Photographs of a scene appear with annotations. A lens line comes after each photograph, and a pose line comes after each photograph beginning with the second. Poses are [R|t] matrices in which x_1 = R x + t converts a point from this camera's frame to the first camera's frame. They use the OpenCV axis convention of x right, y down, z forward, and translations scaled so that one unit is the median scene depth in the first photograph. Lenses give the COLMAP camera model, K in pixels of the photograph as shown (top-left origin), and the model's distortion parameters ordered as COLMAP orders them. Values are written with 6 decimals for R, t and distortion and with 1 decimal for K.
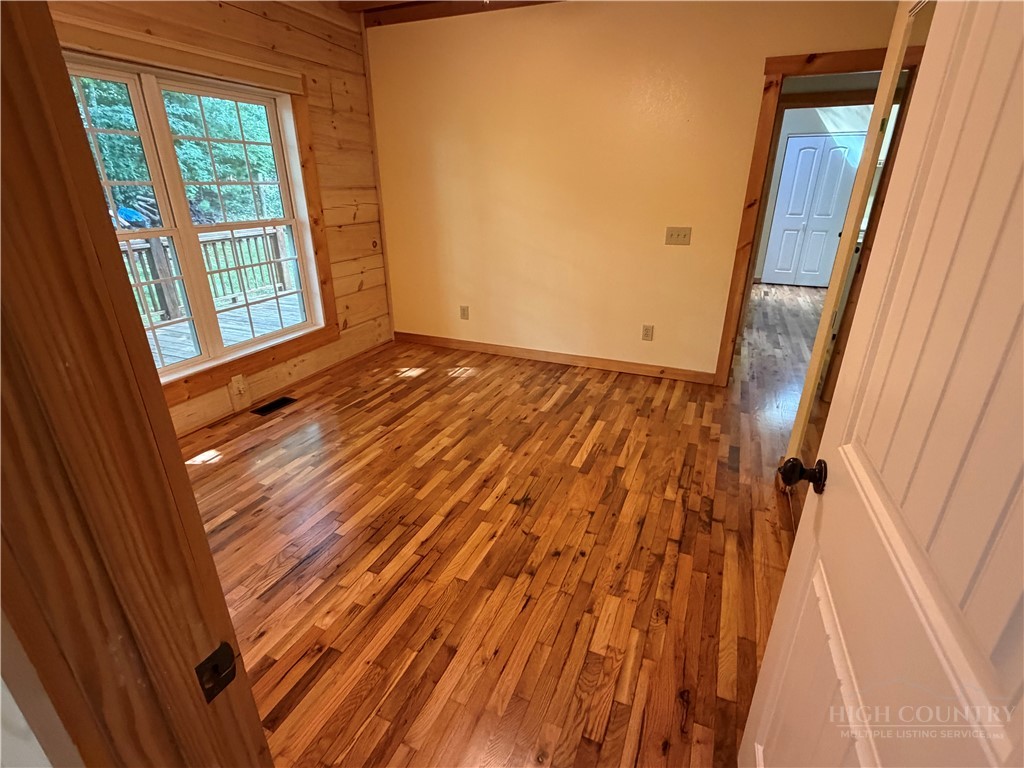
lens RADIAL K [[494.4, 0, 511.1], [0, 494.4, 385.0], [0, 0, 1]] dist [-0.000369, -0.000303]
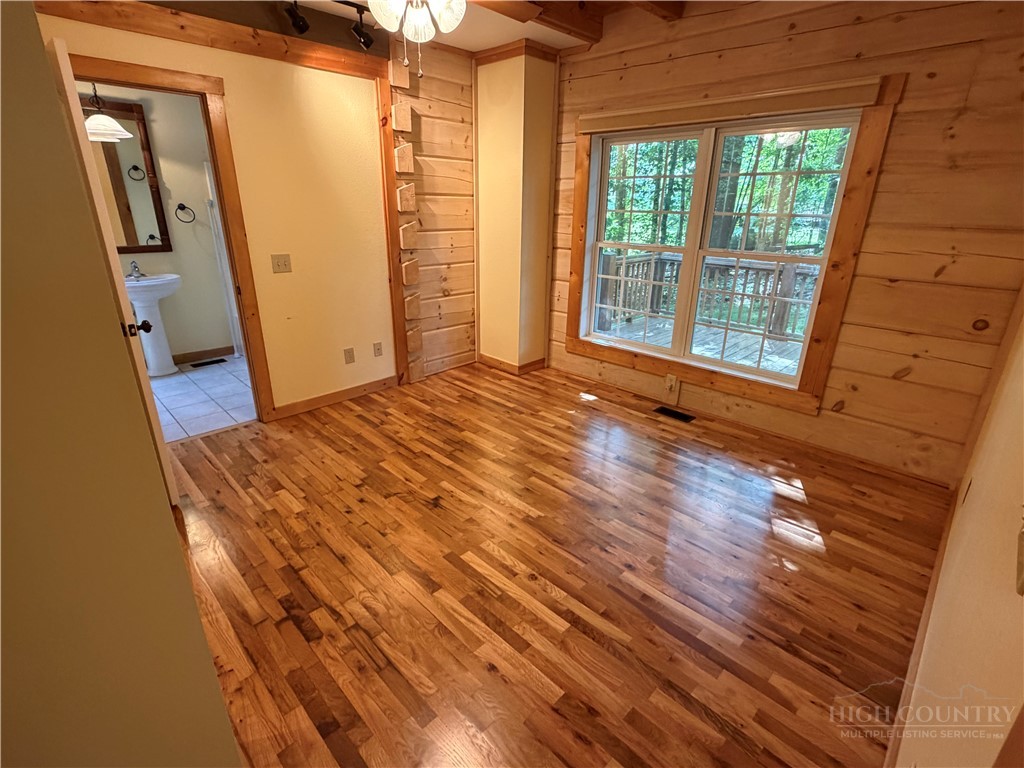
lens RADIAL K [[494.4, 0, 508.8], [0, 494.4, 381.9], [0, 0, 1]] dist [-0.000369, -0.000303]
pose [[-0.376107, 0.313372, -0.871975, 0.688035], [-0.362223, 0.816457, 0.449657, -0.438484], [0.852841, 0.484969, -0.193564, 1.018815]]
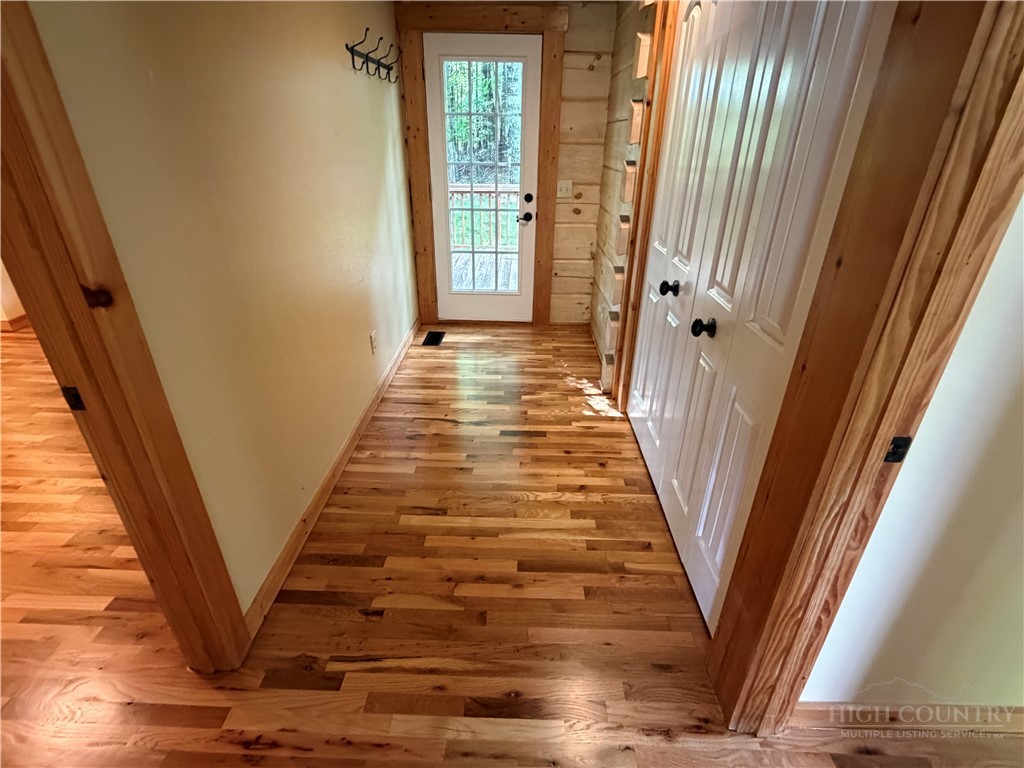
lens RADIAL K [[494.4, 0, 513.9], [0, 494.4, 384.7], [0, 0, 1]] dist [-0.000369, -0.000303]
pose [[0.366220, 0.420746, -0.829973, 0.979964], [-0.365334, 0.885332, 0.287608, -0.517651], [0.855812, 0.197889, 0.477939, 1.282410]]
